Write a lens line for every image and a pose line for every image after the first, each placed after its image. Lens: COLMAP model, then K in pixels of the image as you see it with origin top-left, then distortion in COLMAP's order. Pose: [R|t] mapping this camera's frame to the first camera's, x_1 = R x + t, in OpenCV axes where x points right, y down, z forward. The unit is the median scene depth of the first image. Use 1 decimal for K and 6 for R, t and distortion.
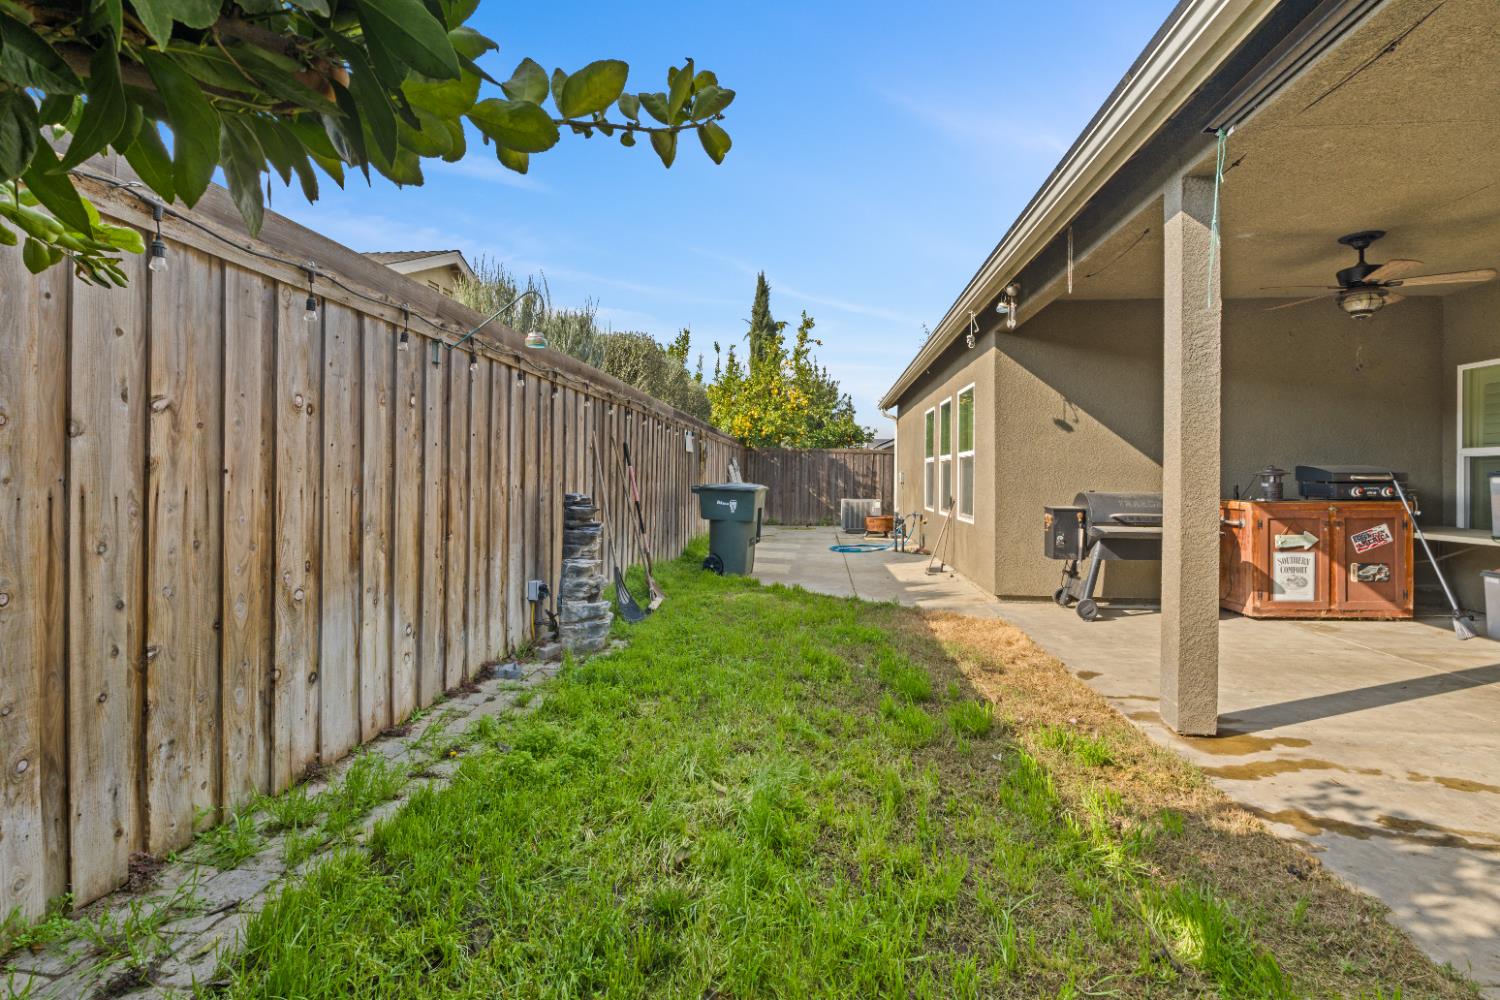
lens RADIAL K [[701.9, 0, 749.7], [0, 701.9, 484.2], [0, 0, 1]] dist [-0.004573, -0.001161]
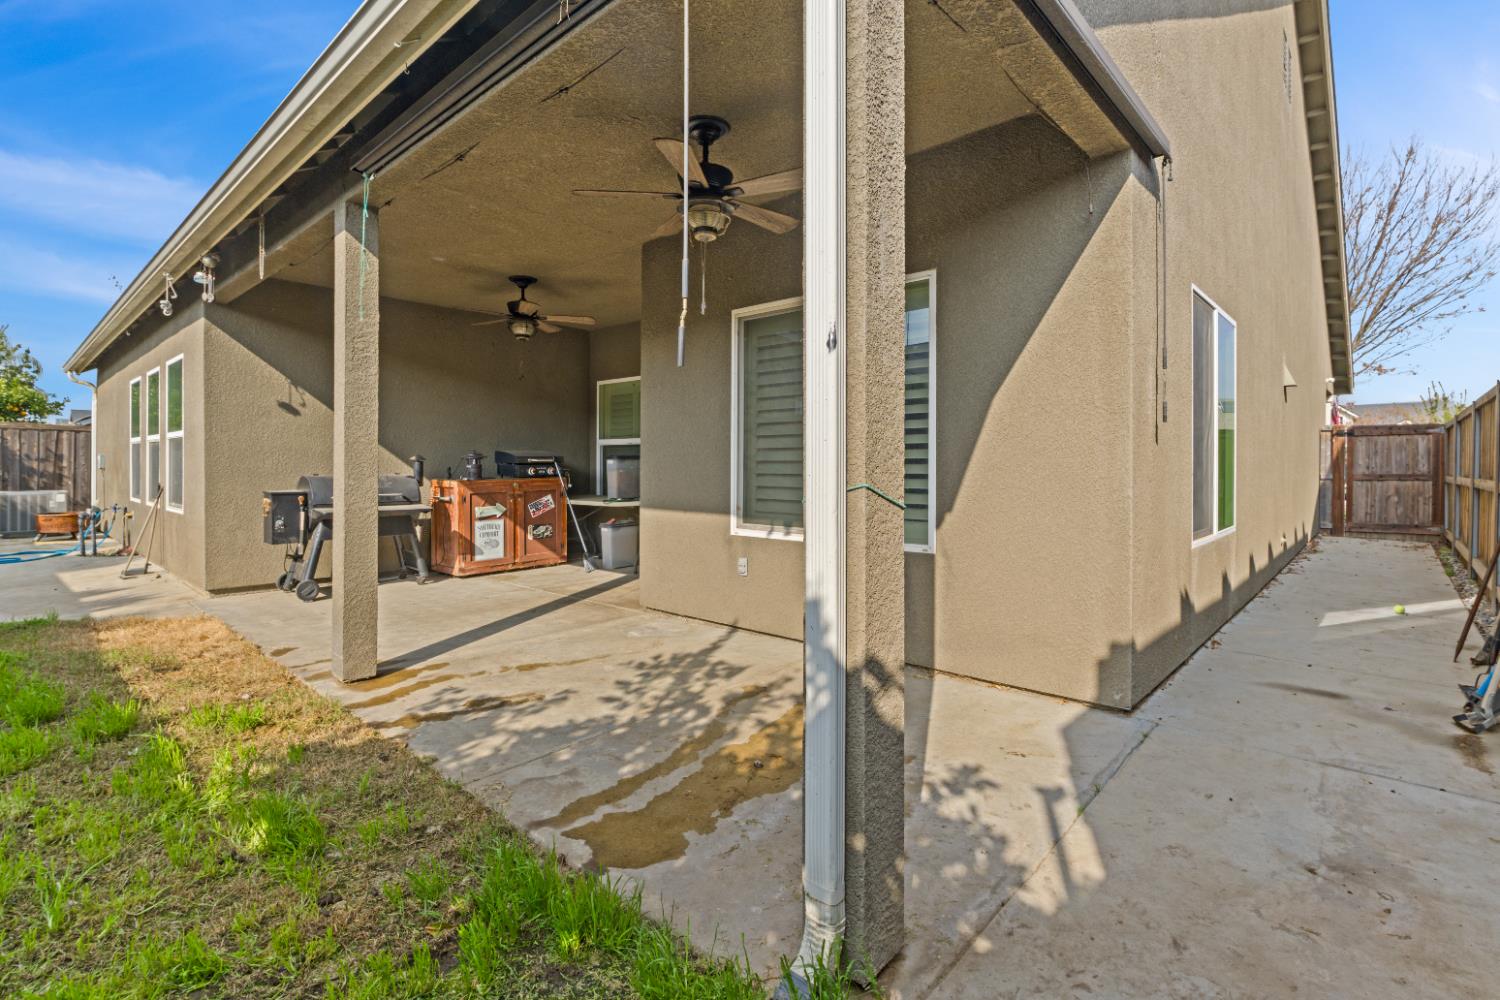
lens RADIAL K [[710.2, 0, 744.5], [0, 710.2, 465.0], [0, 0, 1]] dist [-0.003085, -0.000816]
pose [[0.602575, -0.008813, 0.798013, 0.042782], [0.011368, 0.999932, 0.002460, 0.000899], [-0.797981, 0.007590, 0.602635, -0.127595]]
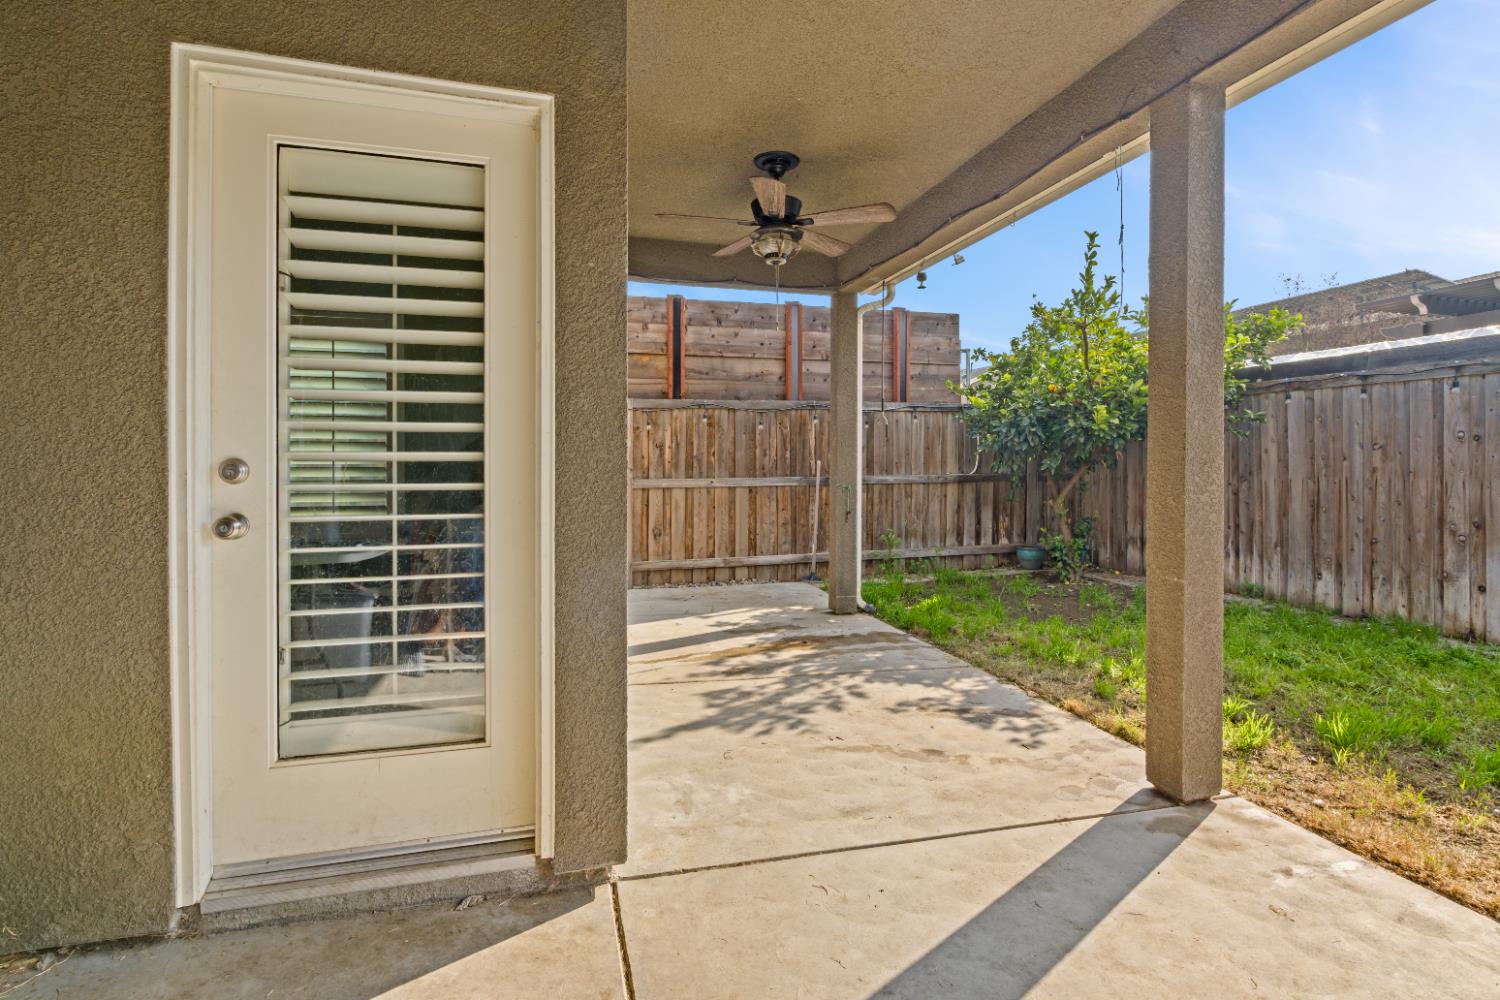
lens RADIAL K [[727.8, 0, 753.1], [0, 727.8, 489.4], [0, 0, 1]] dist [-0.006662, -0.001116]
pose [[-0.929283, 0.000711, -0.369369, 0.764469], [-0.012569, 0.999358, 0.033546, -0.005033], [0.369156, 0.035816, -0.928677, 0.868212]]
